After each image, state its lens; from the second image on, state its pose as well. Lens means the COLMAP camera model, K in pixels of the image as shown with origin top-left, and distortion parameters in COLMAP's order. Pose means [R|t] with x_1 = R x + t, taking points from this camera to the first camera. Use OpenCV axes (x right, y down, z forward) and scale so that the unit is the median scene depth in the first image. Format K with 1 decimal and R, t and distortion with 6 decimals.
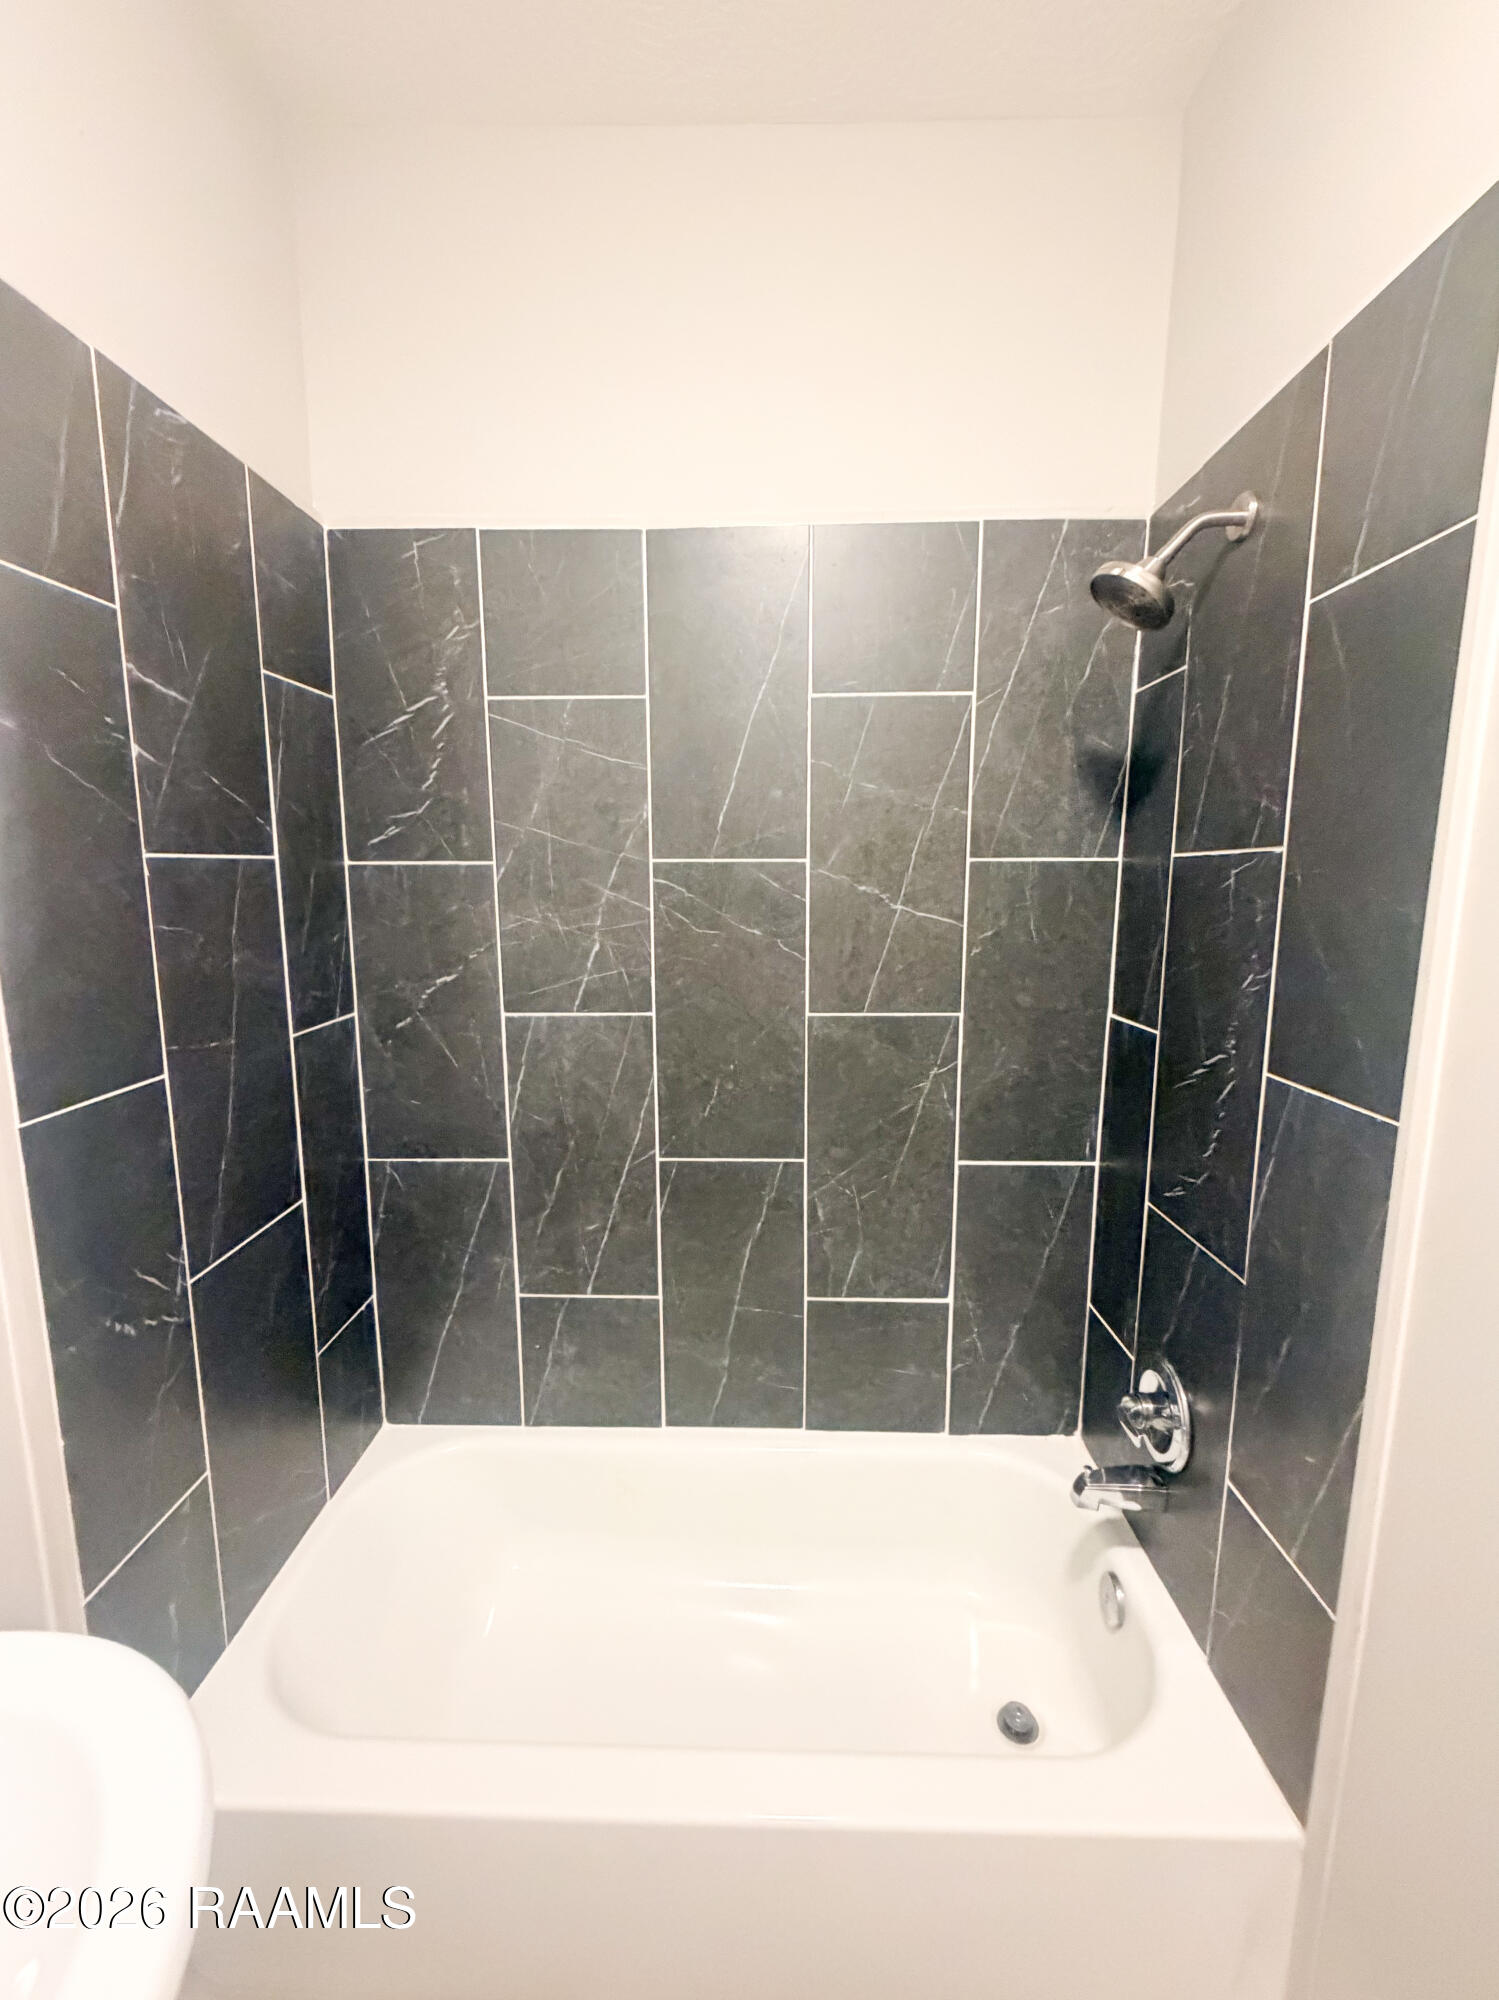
lens RADIAL K [[808.5, 0, 759.4], [0, 808.5, 994.3], [0, 0, 1]] dist [-0.000544, 0.001296]
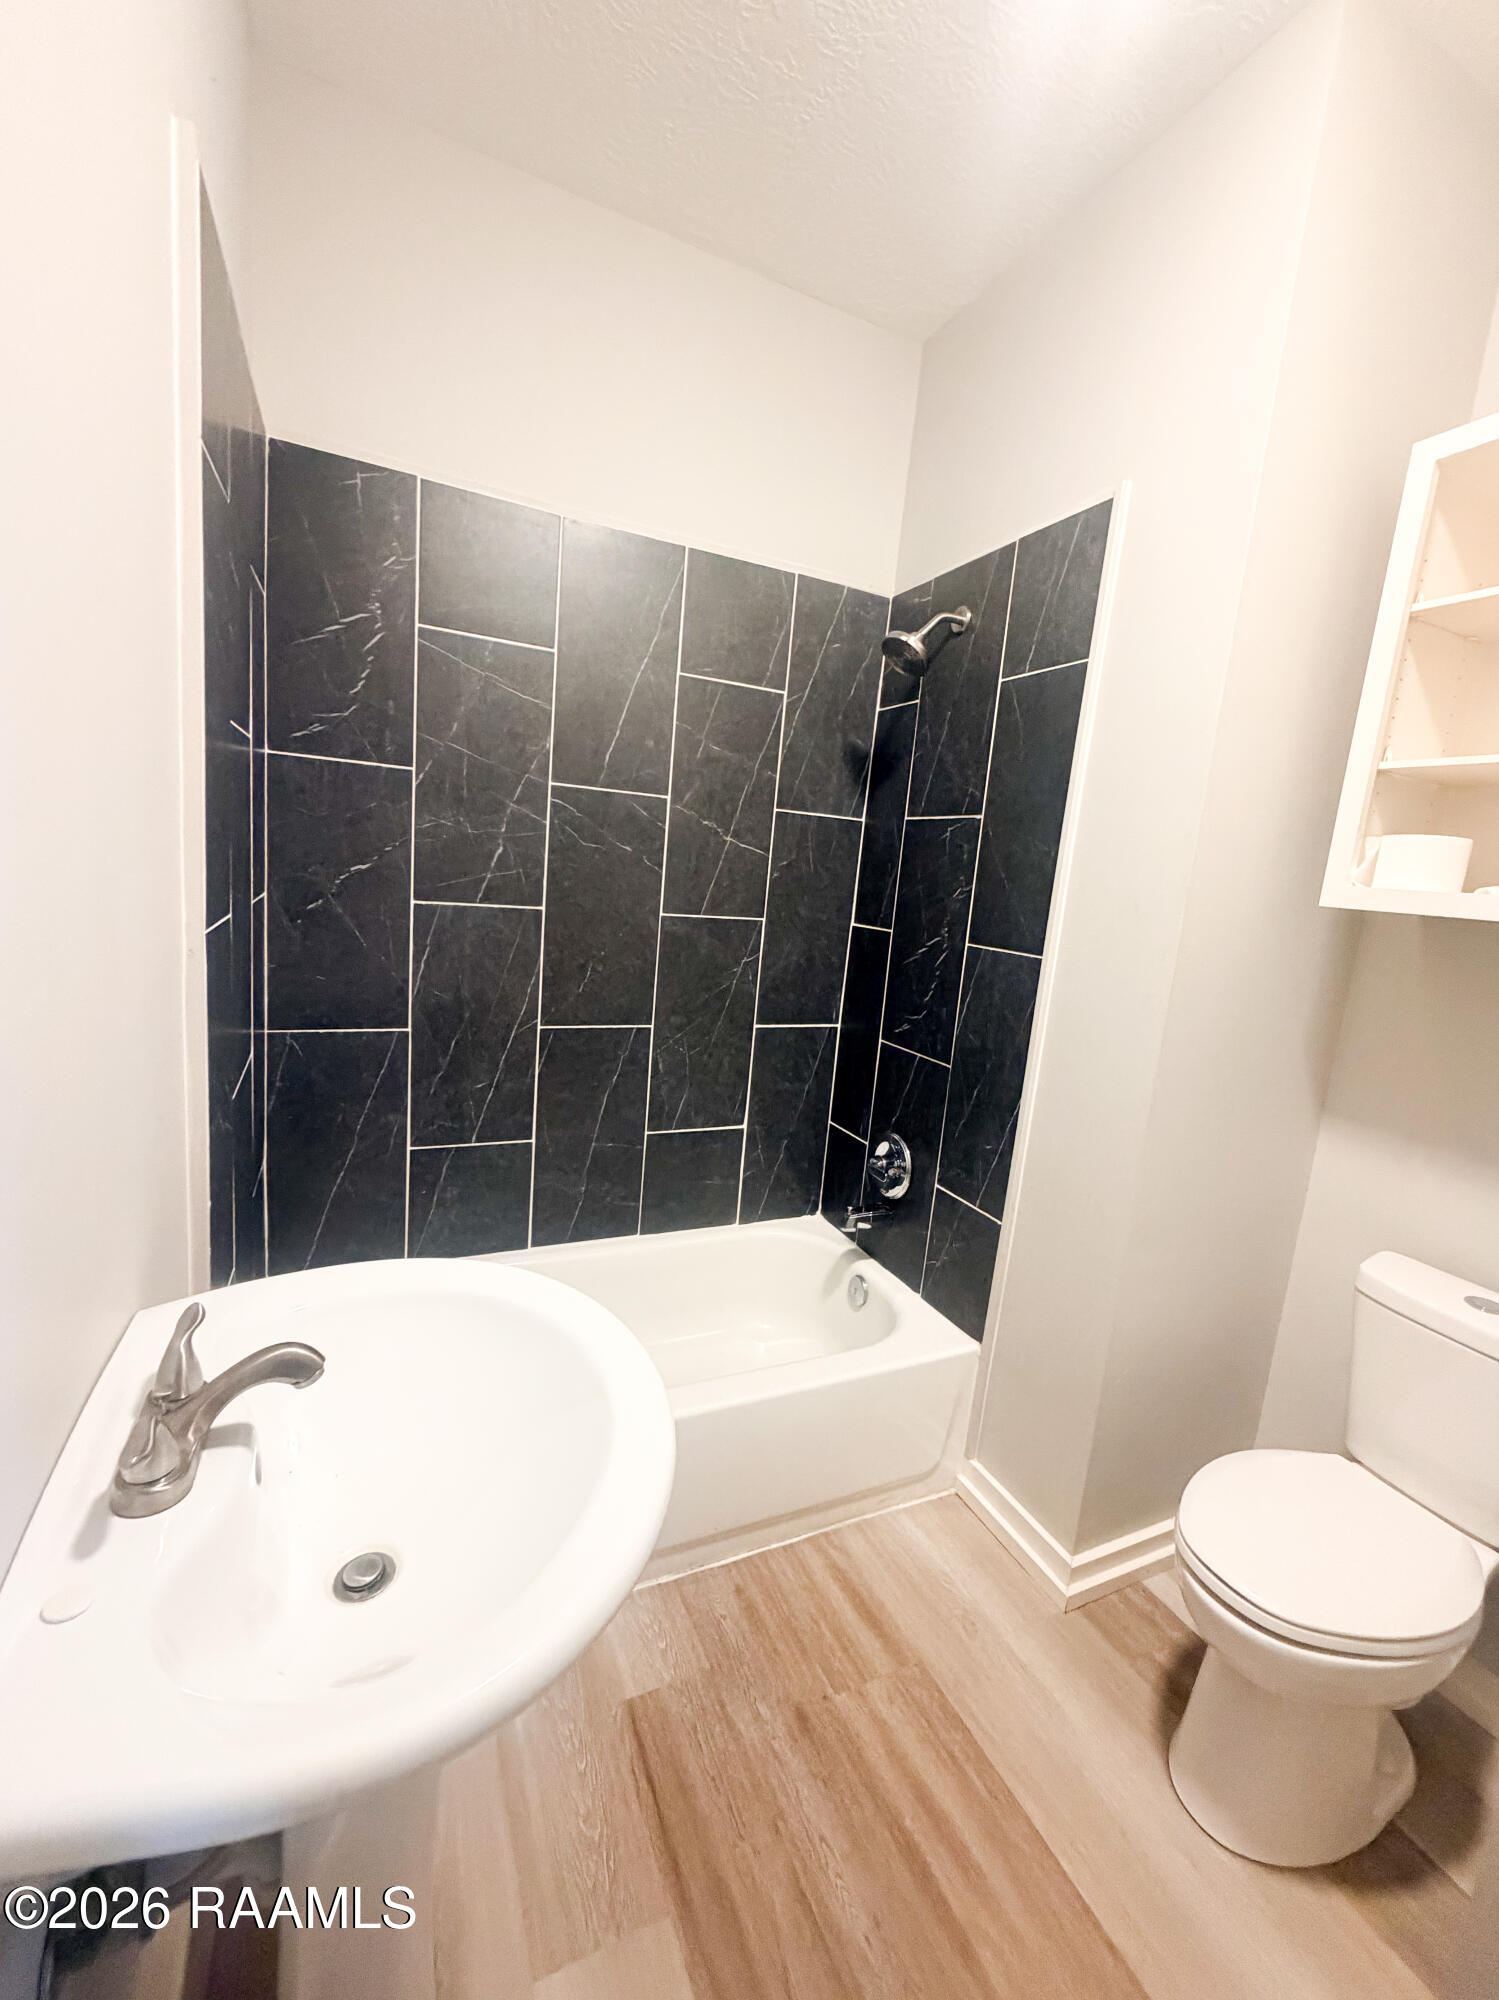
lens RADIAL K [[808.5, 0, 728.4], [0, 808.5, 992.5], [0, 0, 1]] dist [-0.000544, 0.001296]
pose [[0.898482, 0.007955, 0.438938, -0.432203], [-0.021914, 0.999402, 0.026745, 0.117681], [-0.438463, -0.033649, 0.898119, -0.251136]]
